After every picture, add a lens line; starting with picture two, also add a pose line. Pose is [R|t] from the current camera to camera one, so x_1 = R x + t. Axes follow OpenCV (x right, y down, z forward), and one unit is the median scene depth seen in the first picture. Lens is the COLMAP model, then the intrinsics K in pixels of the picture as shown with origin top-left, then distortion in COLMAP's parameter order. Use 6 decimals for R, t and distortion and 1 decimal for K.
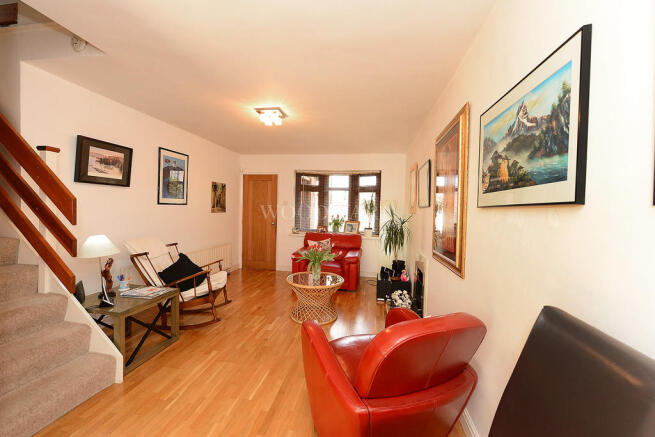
lens RADIAL K [[260.7, 0, 327.5], [0, 260.7, 218.5], [0, 0, 1]] dist [-0.001165, -0.000274]
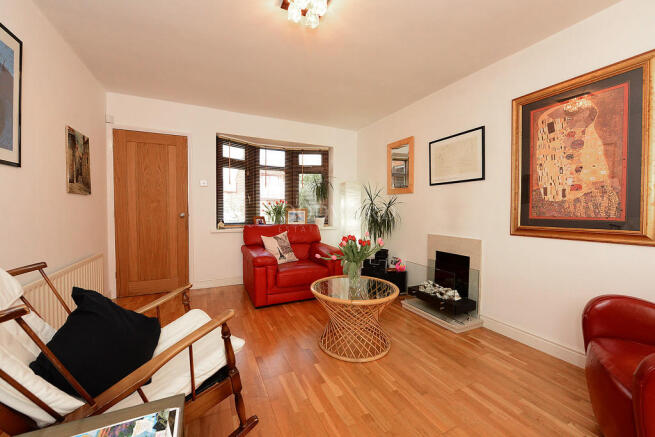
lens RADIAL K [[260.7, 0, 327.5], [0, 260.7, 218.5], [0, 0, 1]] dist [-0.001165, -0.000274]
pose [[0.818770, -0.040343, 0.572703, -0.282464], [0.031585, 0.999183, 0.025230, 0.022506], [-0.573252, -0.002569, 0.819375, 0.295373]]
